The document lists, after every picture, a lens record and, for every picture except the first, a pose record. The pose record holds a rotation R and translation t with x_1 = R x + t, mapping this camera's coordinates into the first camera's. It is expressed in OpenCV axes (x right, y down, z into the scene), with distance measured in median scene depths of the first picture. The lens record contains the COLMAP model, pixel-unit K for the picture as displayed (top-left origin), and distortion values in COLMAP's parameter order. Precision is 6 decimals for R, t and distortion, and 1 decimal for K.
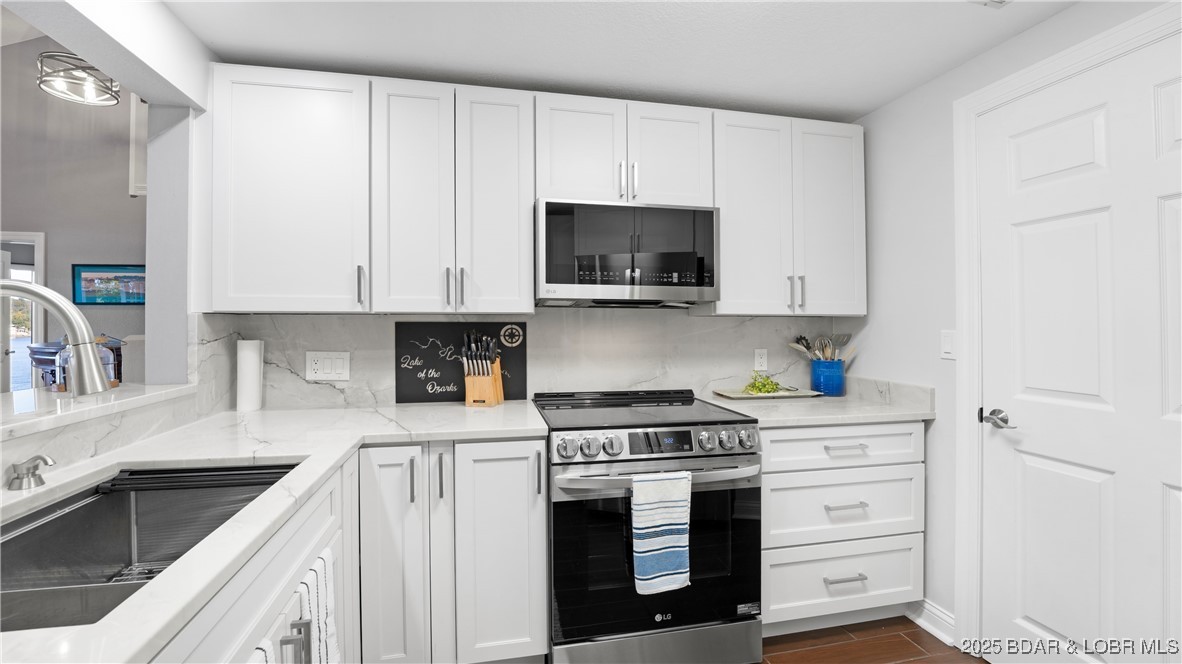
lens RADIAL K [[475.3, 0, 617.9], [0, 475.3, 323.2], [0, 0, 1]] dist [-0.002647, 0.002623]
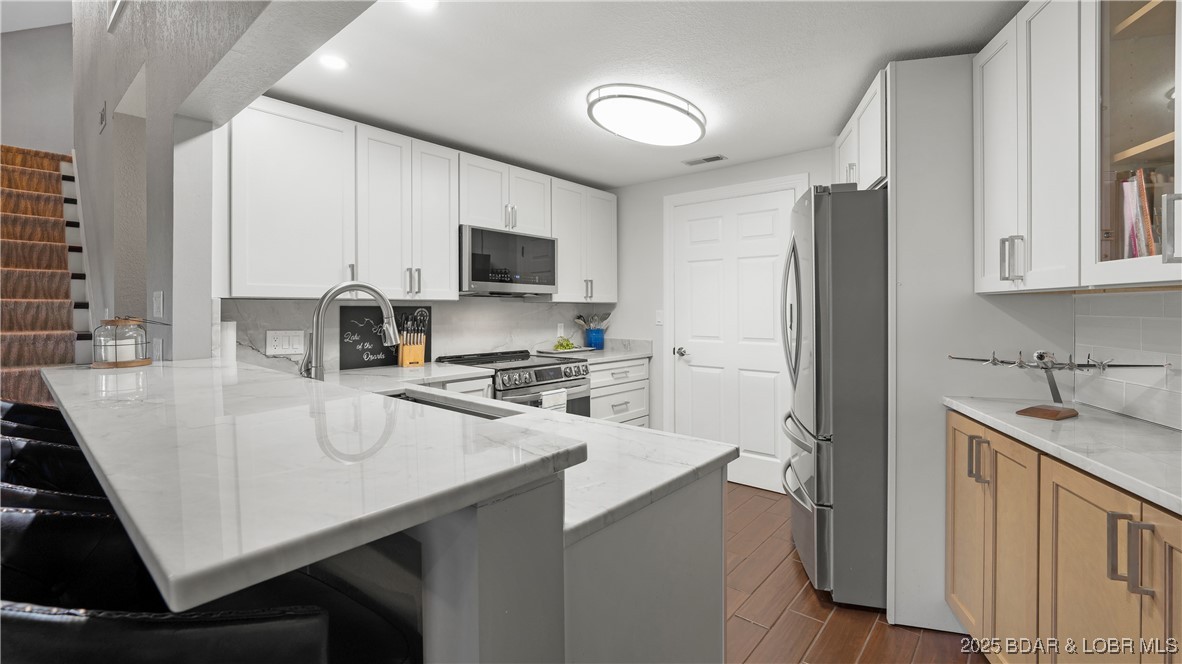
lens RADIAL K [[475.3, 0, 589.2], [0, 475.3, 310.1], [0, 0, 1]] dist [-0.002647, 0.002623]
pose [[0.809997, -0.003674, 0.586422, -0.669233], [-0.000929, 0.999971, 0.007547, -0.001968], [-0.586433, -0.006658, 0.809970, -0.419202]]
